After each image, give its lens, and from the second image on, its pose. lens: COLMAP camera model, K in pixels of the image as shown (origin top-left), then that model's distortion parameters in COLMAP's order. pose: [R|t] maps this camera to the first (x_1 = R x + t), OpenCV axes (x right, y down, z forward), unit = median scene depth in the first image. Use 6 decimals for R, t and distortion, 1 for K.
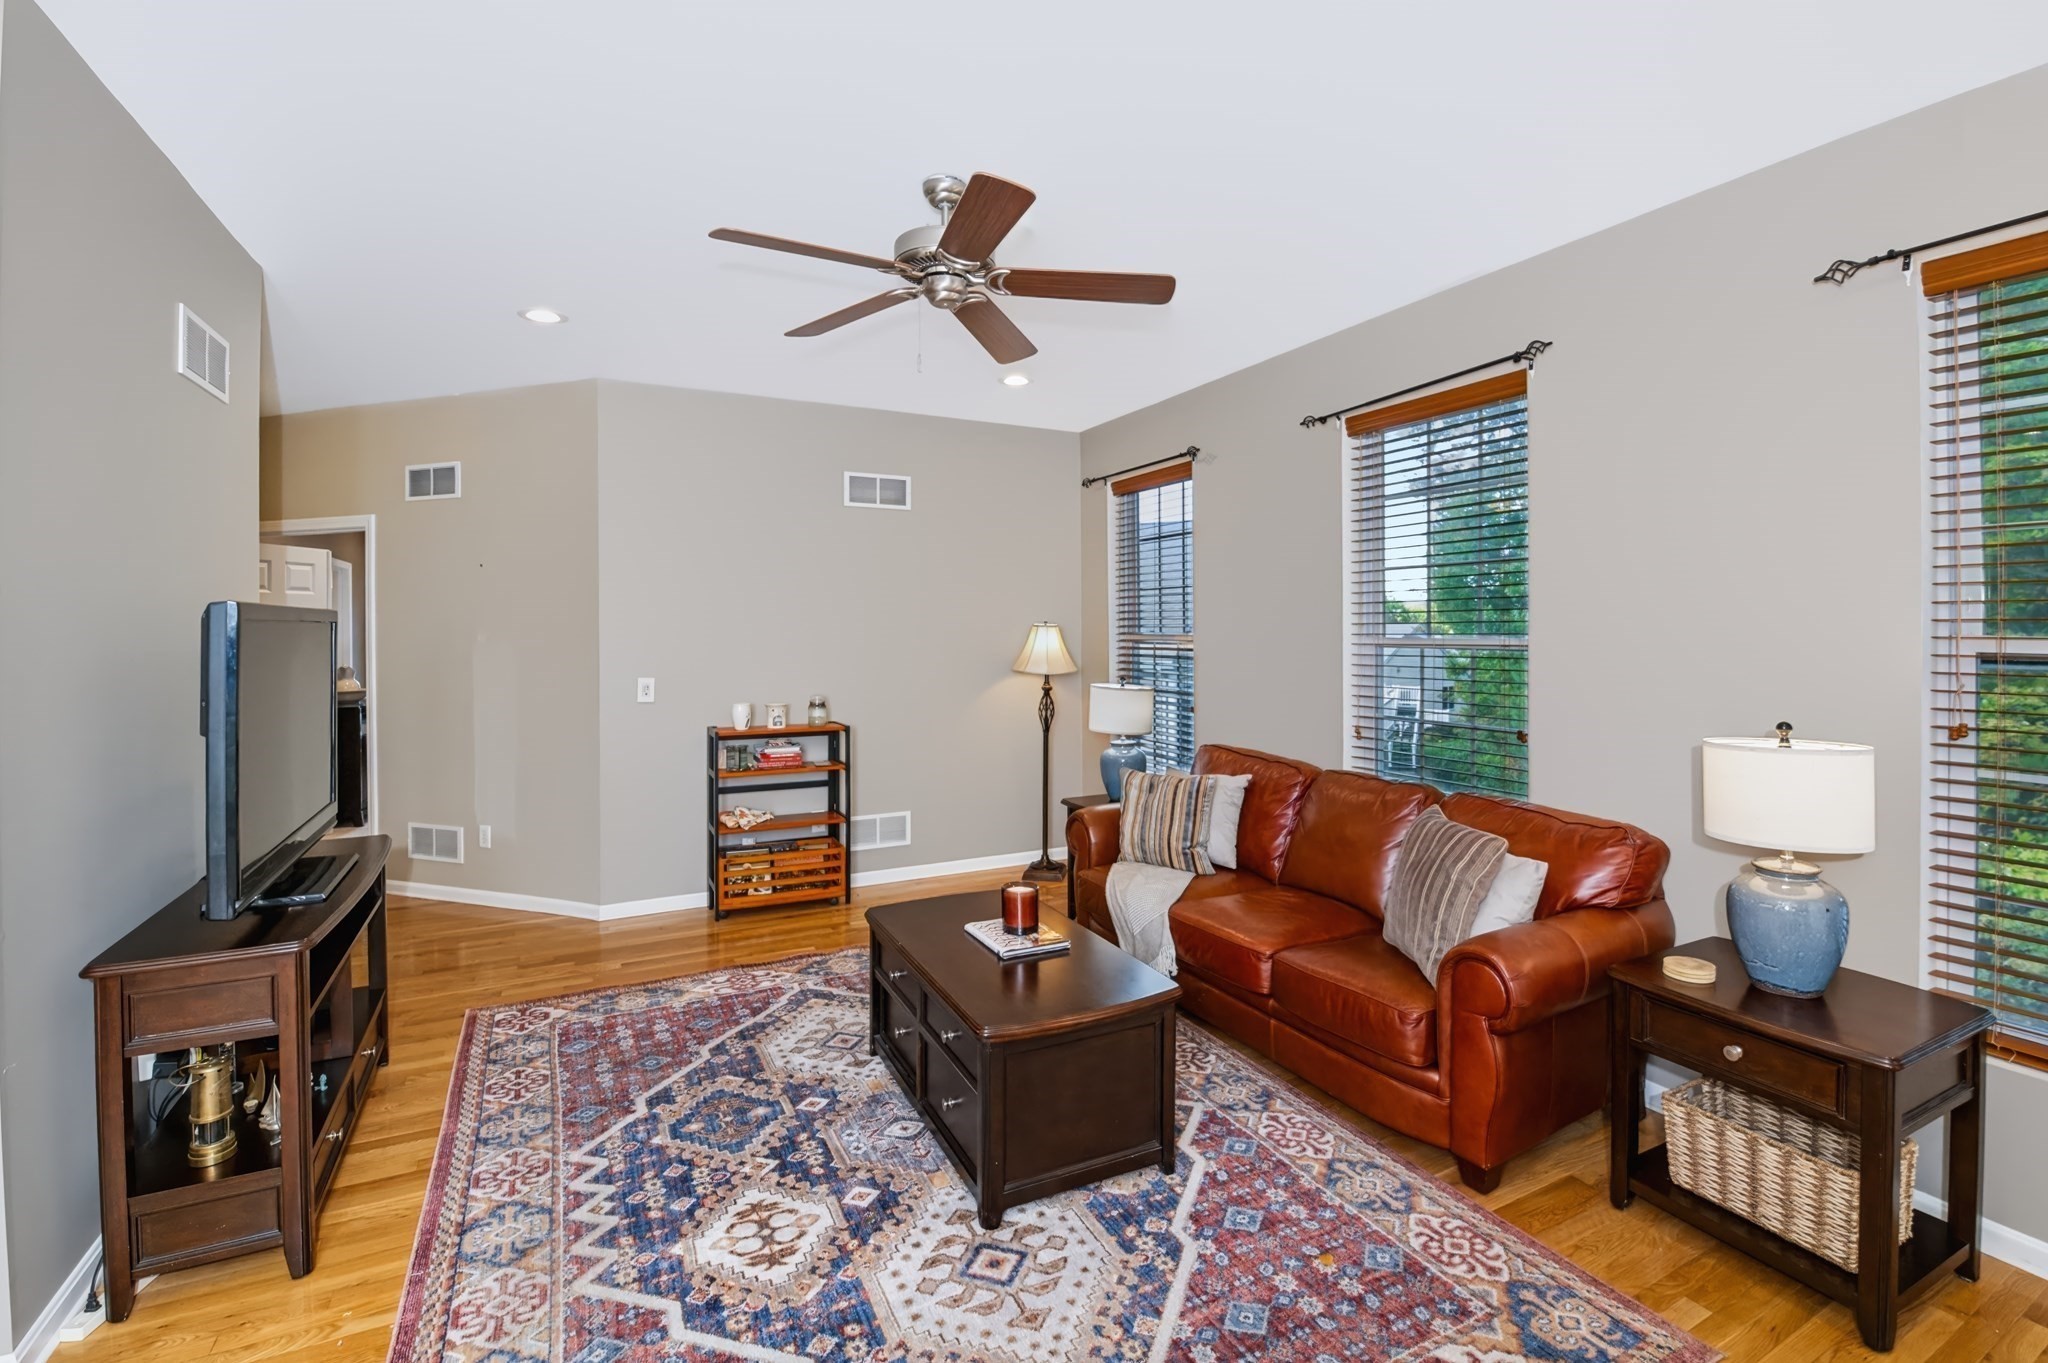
lens RADIAL K [[901.7, 0, 1035.4], [0, 901.7, 654.0], [0, 0, 1]] dist [-0.007570, -0.005788]
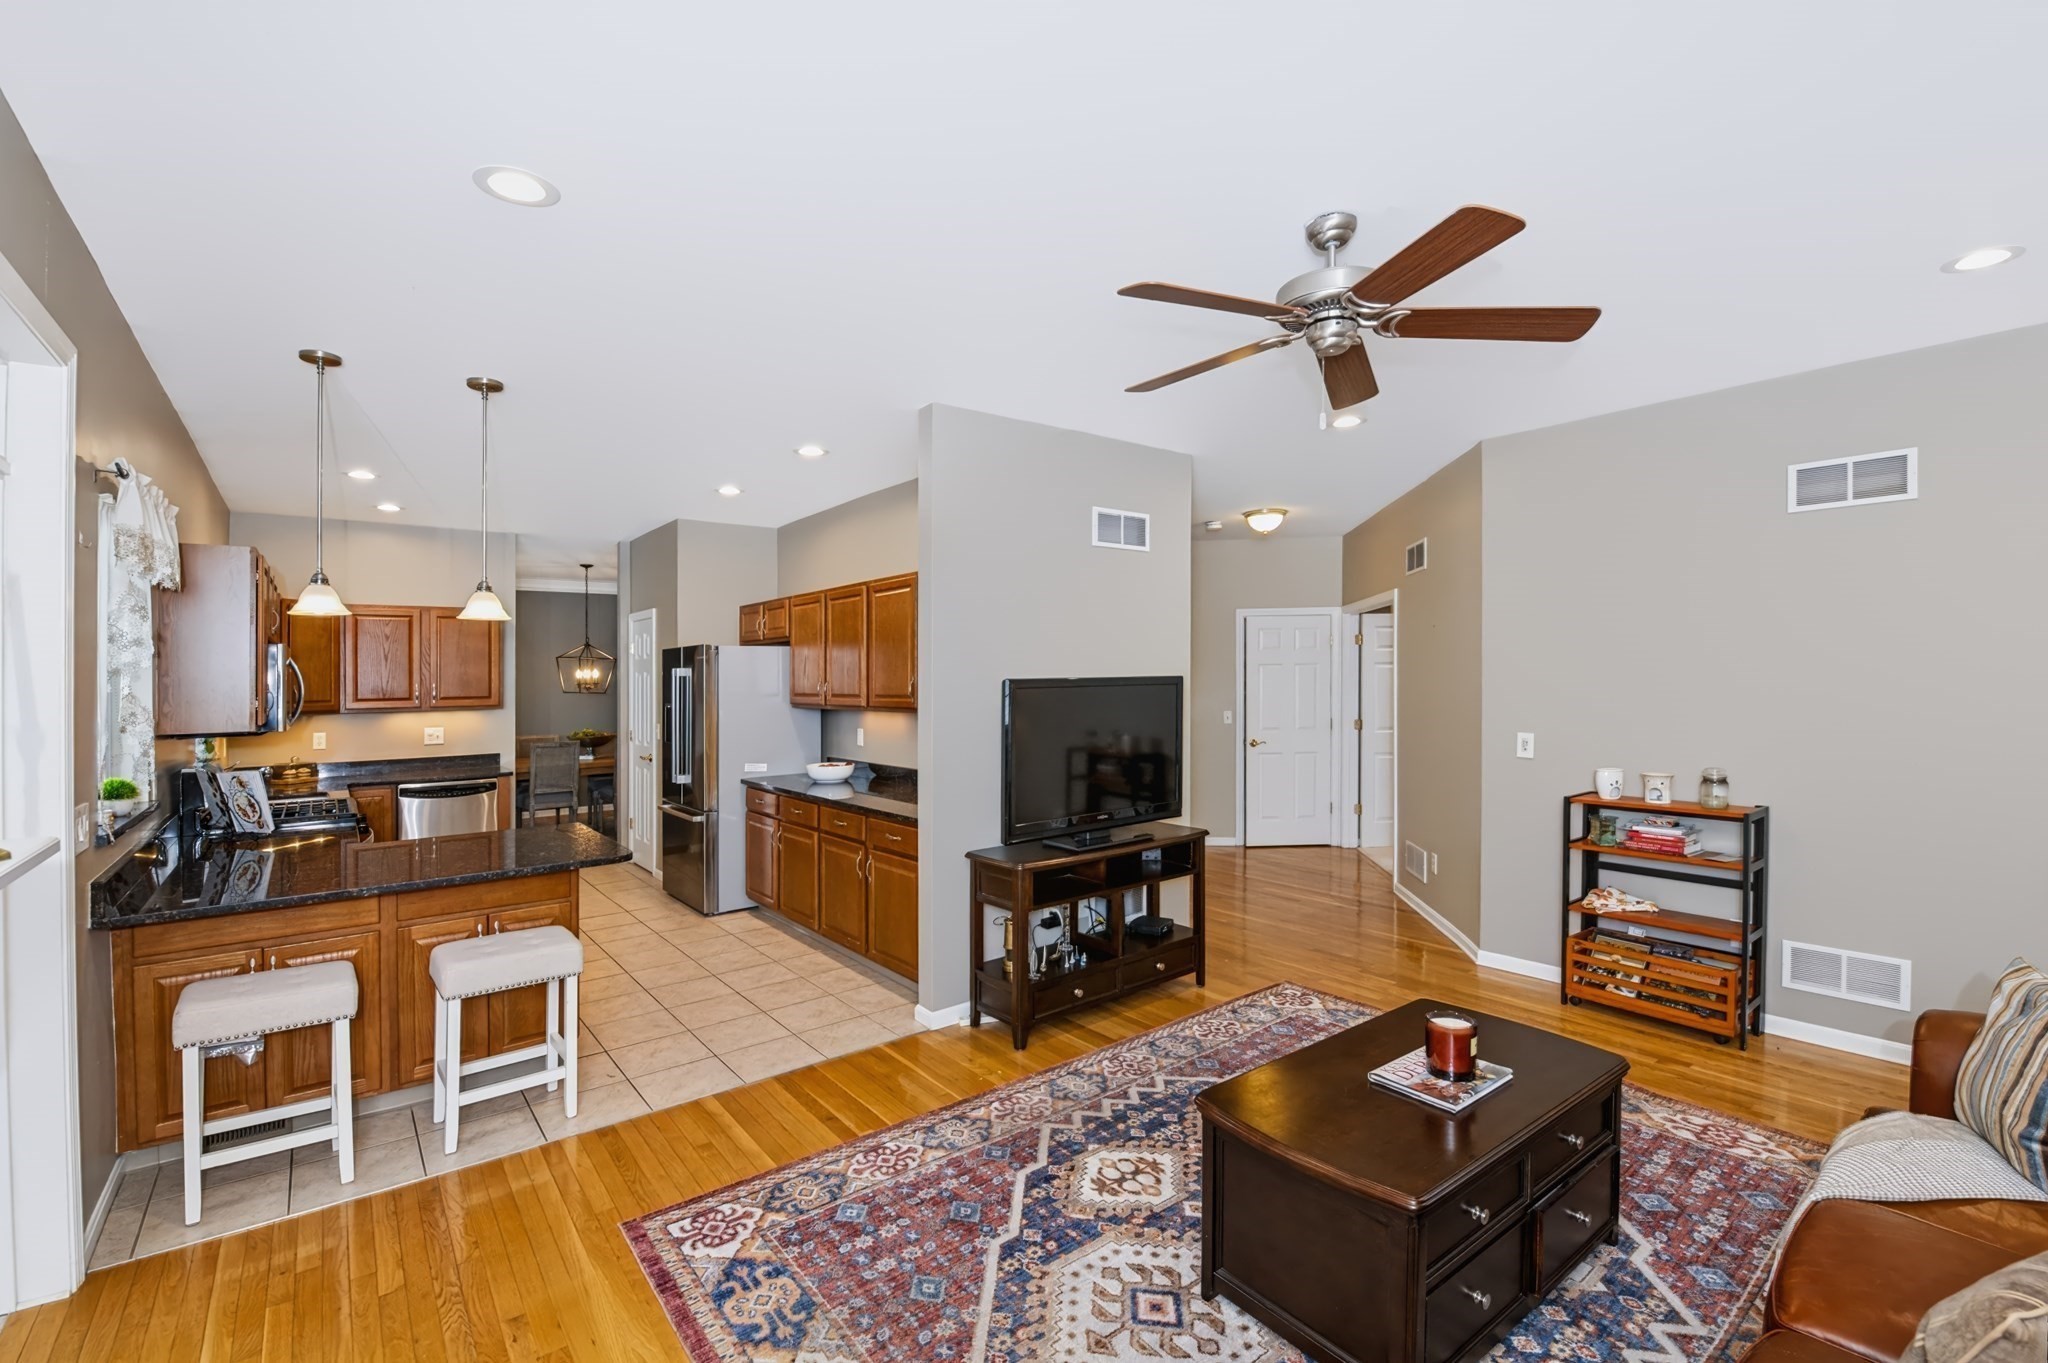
lens RADIAL K [[901.7, 0, 1035.5], [0, 901.7, 701.2], [0, 0, 1]] dist [-0.007570, -0.005788]
pose [[0.190919, 0.025219, -0.981282, 0.817890], [-0.013381, 0.999644, 0.023088, -0.044908], [0.981515, 0.008723, 0.191188, 0.569983]]
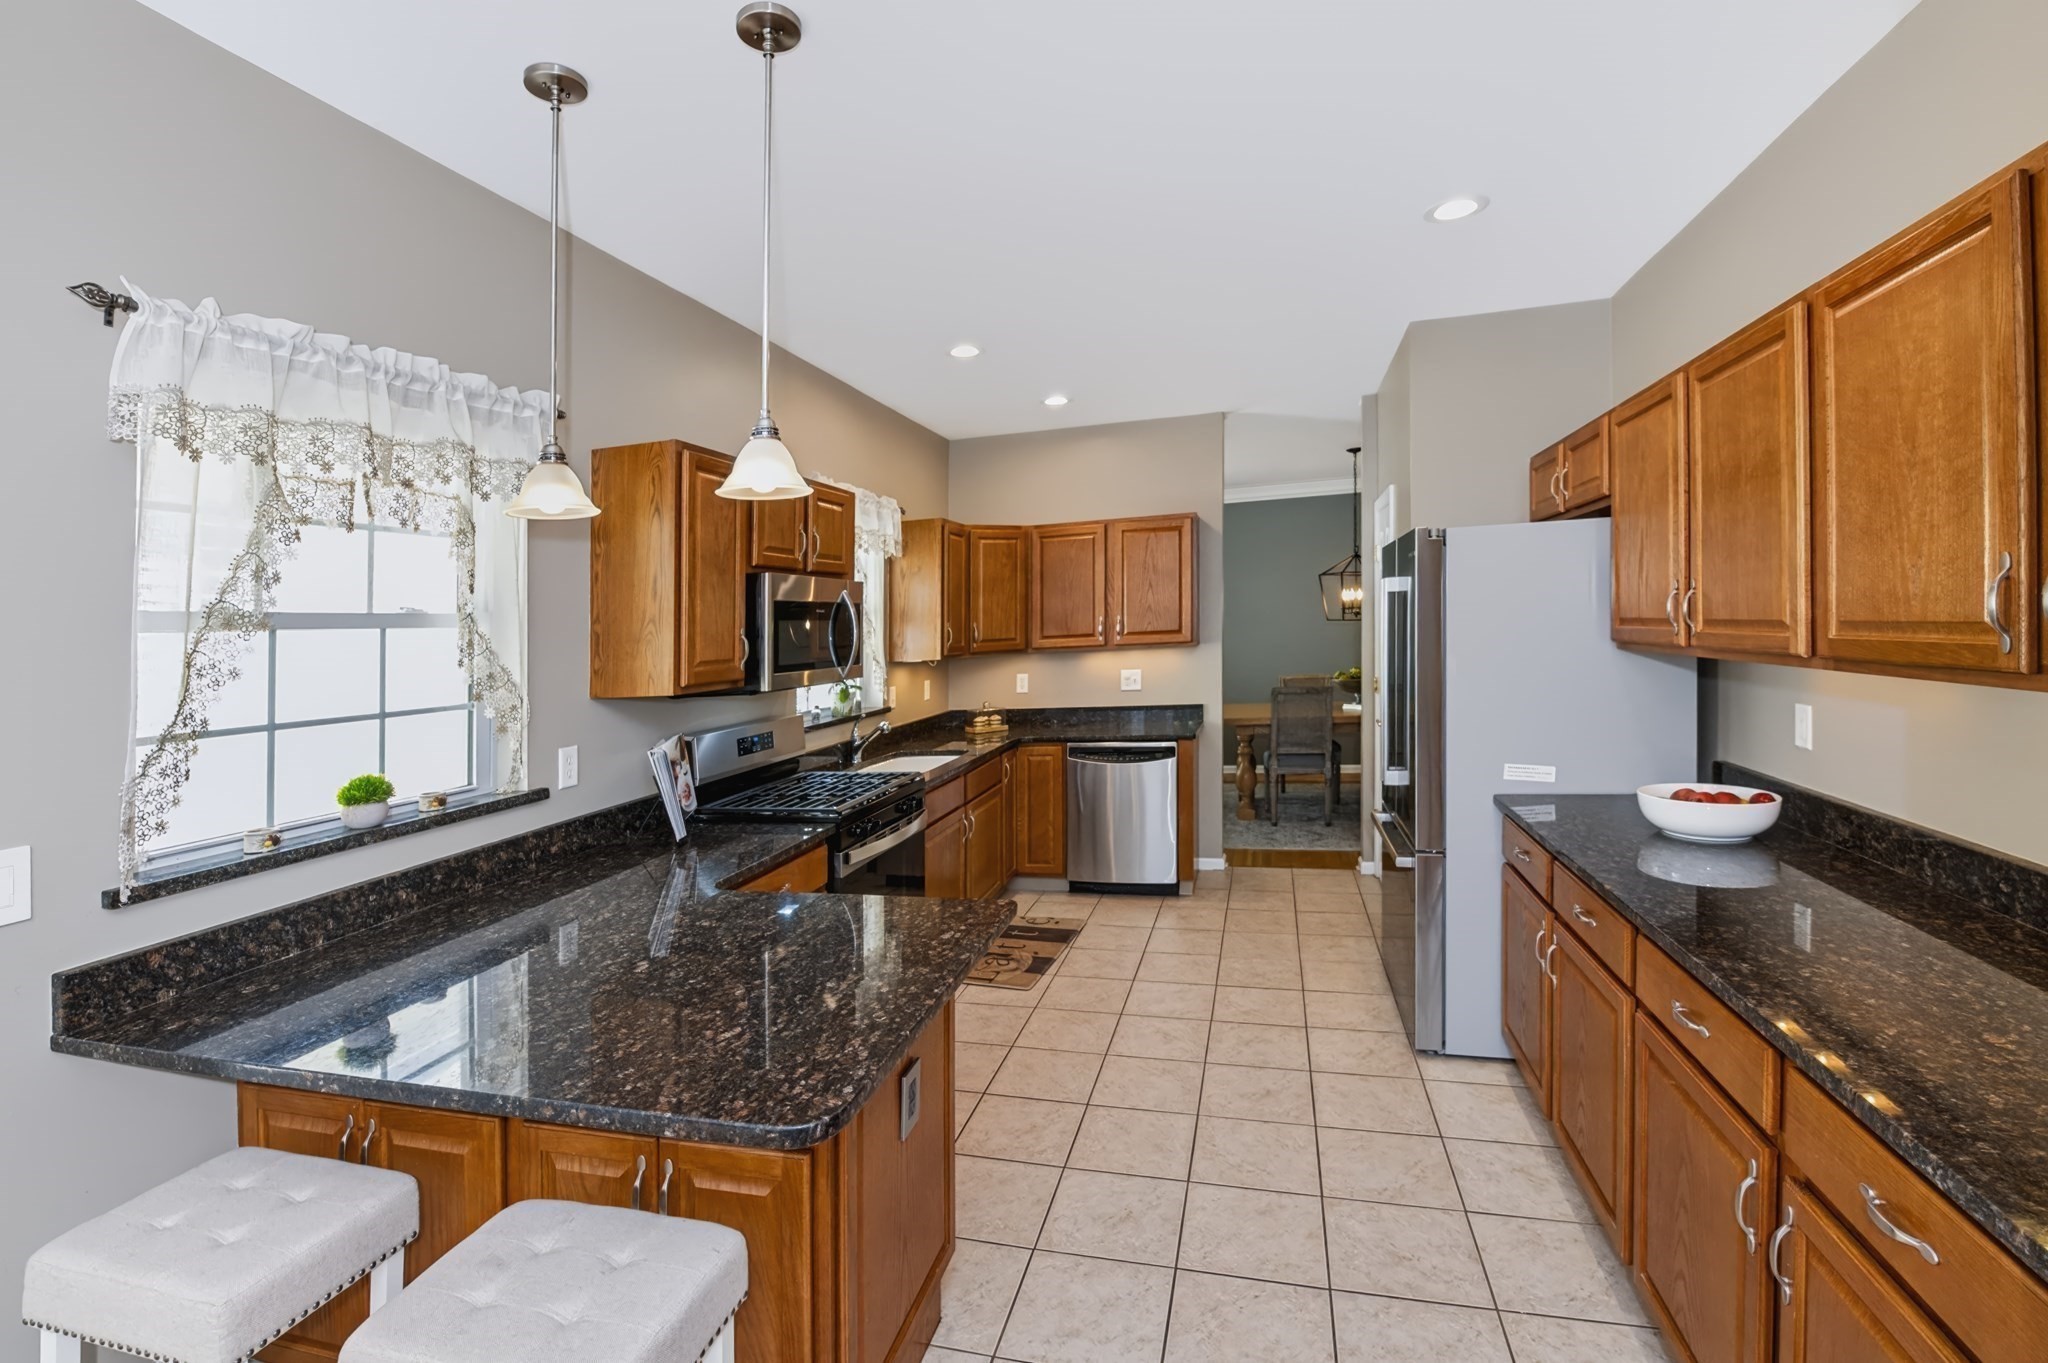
lens RADIAL K [[901.7, 0, 1036.3], [0, 901.7, 578.8], [0, 0, 1]] dist [-0.007570, -0.005788]
pose [[-0.654805, -0.008085, -0.755754, -0.405015], [0.027694, 0.999015, -0.034682, -0.030022], [0.755290, -0.043640, -0.653936, 0.583843]]
